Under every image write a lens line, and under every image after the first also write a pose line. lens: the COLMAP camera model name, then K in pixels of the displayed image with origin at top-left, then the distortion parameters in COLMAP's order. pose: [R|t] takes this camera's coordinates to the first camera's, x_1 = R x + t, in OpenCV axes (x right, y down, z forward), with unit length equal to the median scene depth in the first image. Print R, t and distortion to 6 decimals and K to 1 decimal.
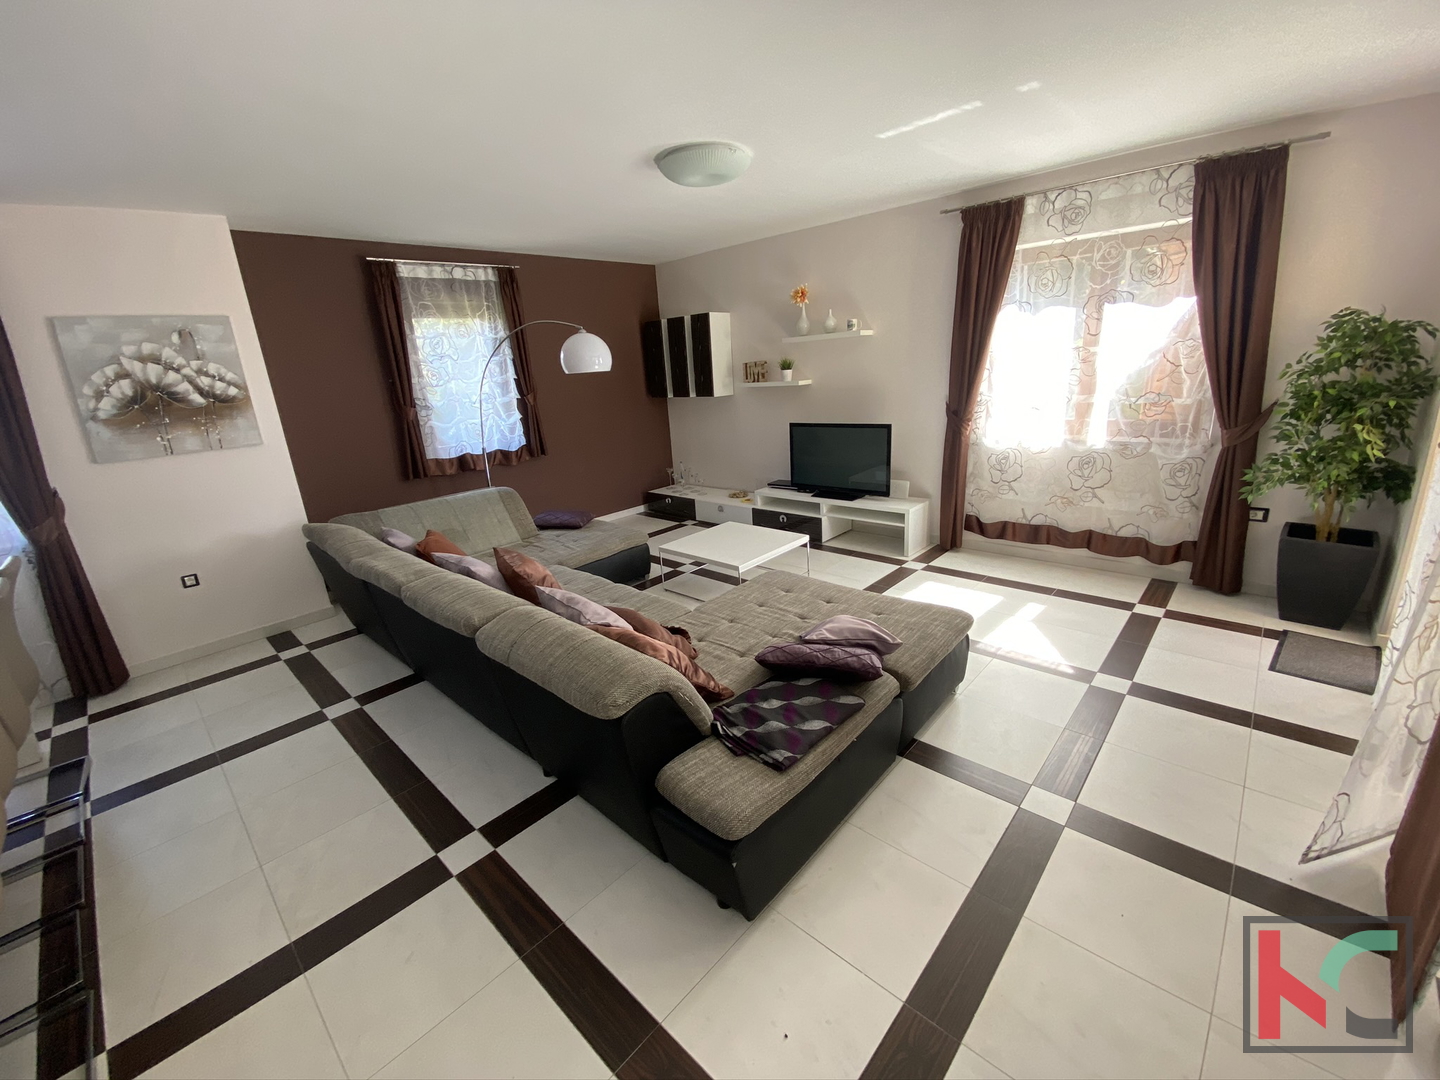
lens RADIAL K [[580.2, 0, 717.2], [0, 580.2, 538.4], [0, 0, 1]] dist [0.003365, -0.012036]
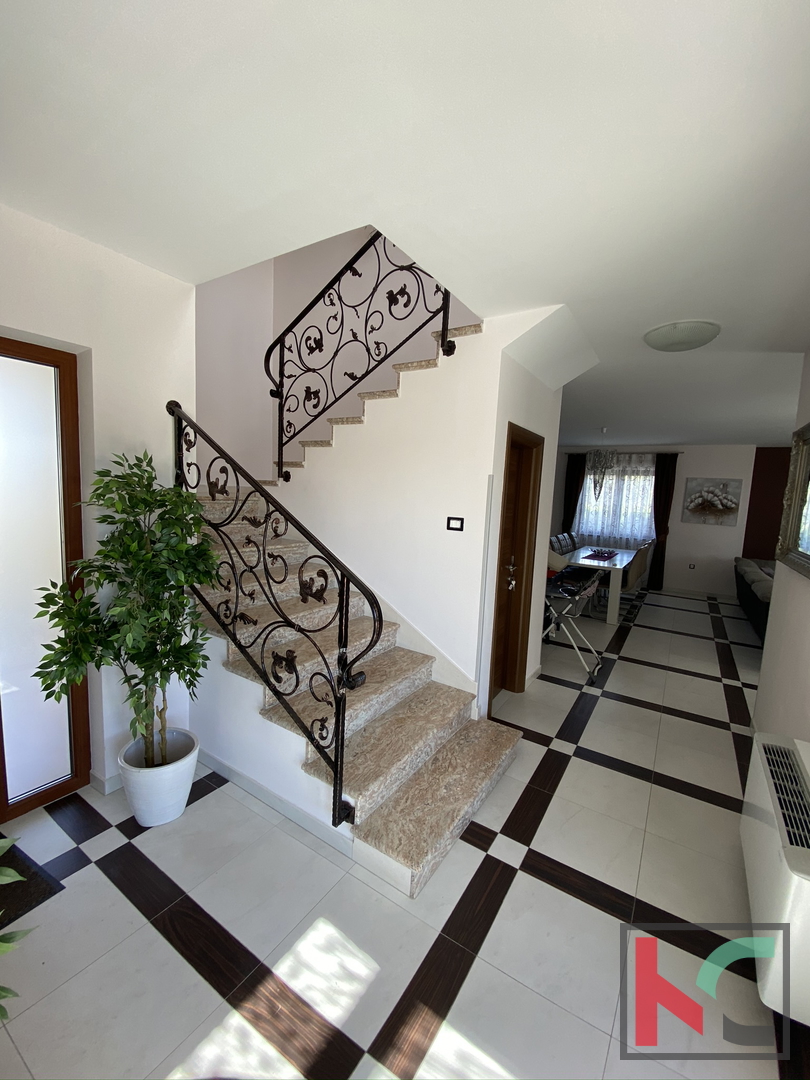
lens RADIAL K [[435.2, 0, 399.3], [0, 435.2, 543.1], [0, 0, 1]] dist [0.003365, -0.012036]
pose [[0.167052, 0.189077, -0.967648, 0.889934], [-0.336544, 0.933429, 0.124291, 0.181194], [0.926732, 0.304894, 0.219564, -0.834110]]
